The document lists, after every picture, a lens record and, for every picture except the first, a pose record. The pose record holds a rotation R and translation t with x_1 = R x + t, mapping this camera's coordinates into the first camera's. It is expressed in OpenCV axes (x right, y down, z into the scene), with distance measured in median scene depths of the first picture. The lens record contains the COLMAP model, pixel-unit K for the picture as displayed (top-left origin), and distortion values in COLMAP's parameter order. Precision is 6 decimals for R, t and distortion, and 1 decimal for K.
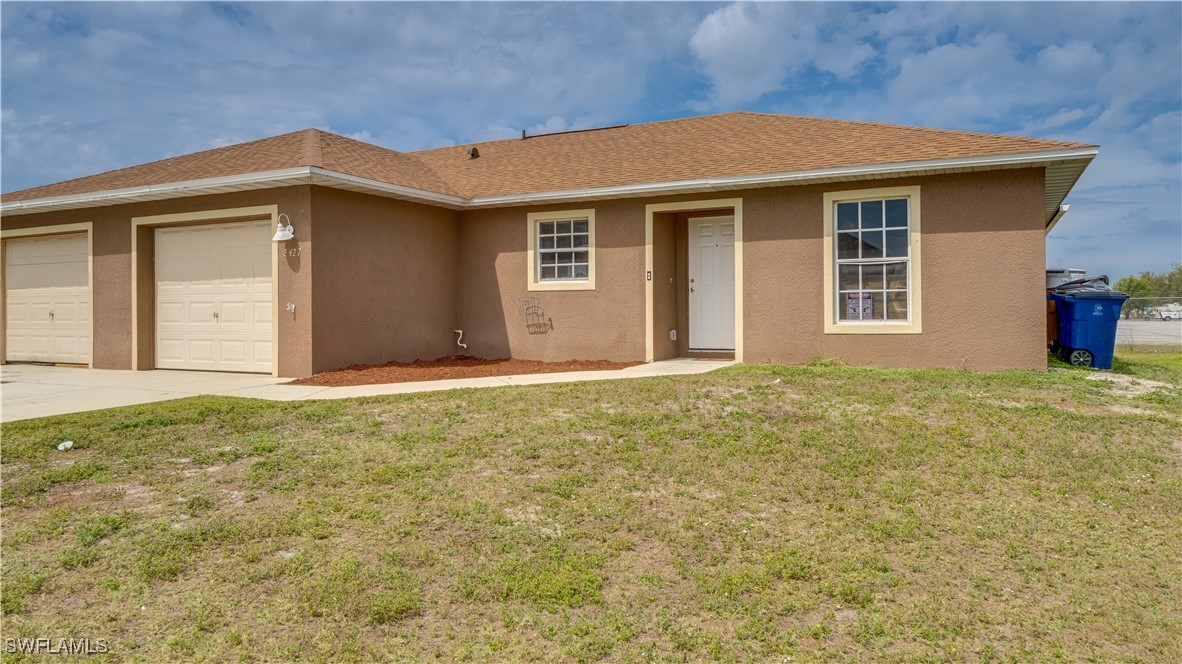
lens RADIAL K [[822.6, 0, 591.0], [0, 822.6, 332.0], [0, 0, 1]] dist [0.000842, 0.000447]
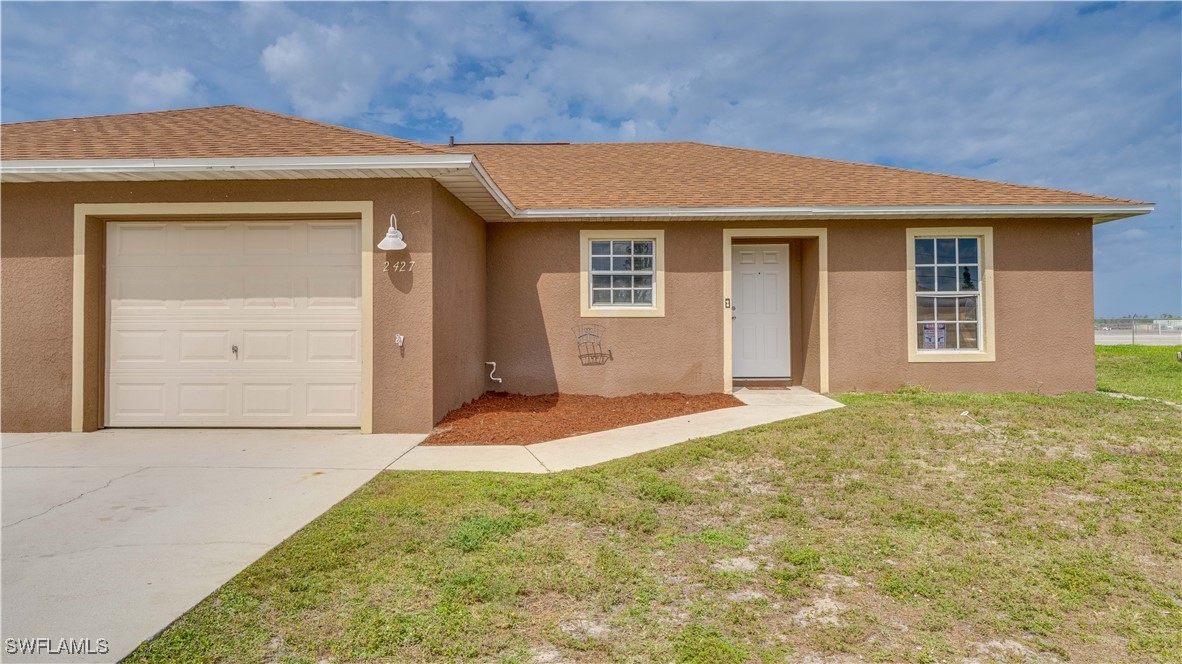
lens RADIAL K [[764.6, 0, 591.0], [0, 764.6, 332.0], [0, 0, 1]] dist [-0.001239, 0.000081]
pose [[0.904466, 0.000358, 0.426547, -0.476571], [0.007980, 0.999810, -0.017761, -0.021534], [-0.426472, 0.019468, 0.904291, 0.279429]]
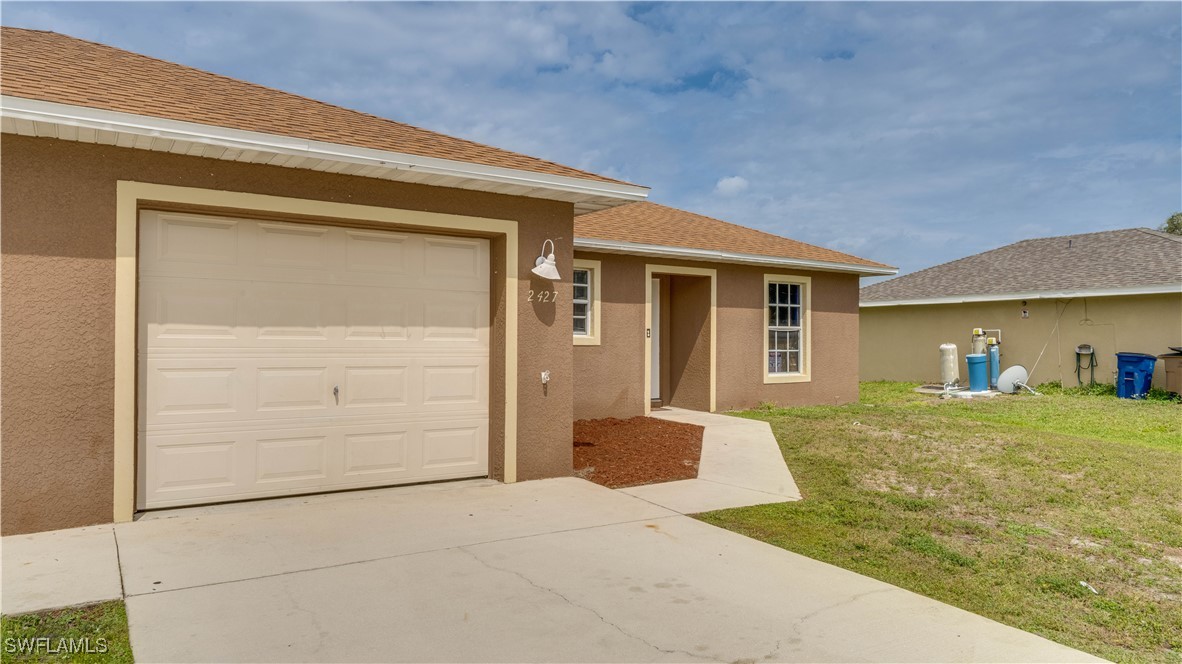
lens RADIAL K [[778.9, 0, 597.9], [0, 778.9, 353.1], [0, 0, 1]] dist [0.001385, 0.000381]
pose [[0.485831, -0.004401, 0.874042, -0.861576], [0.008120, 0.999967, 0.000522, -0.046525], [-0.874015, 0.006844, 0.485851, 0.611422]]
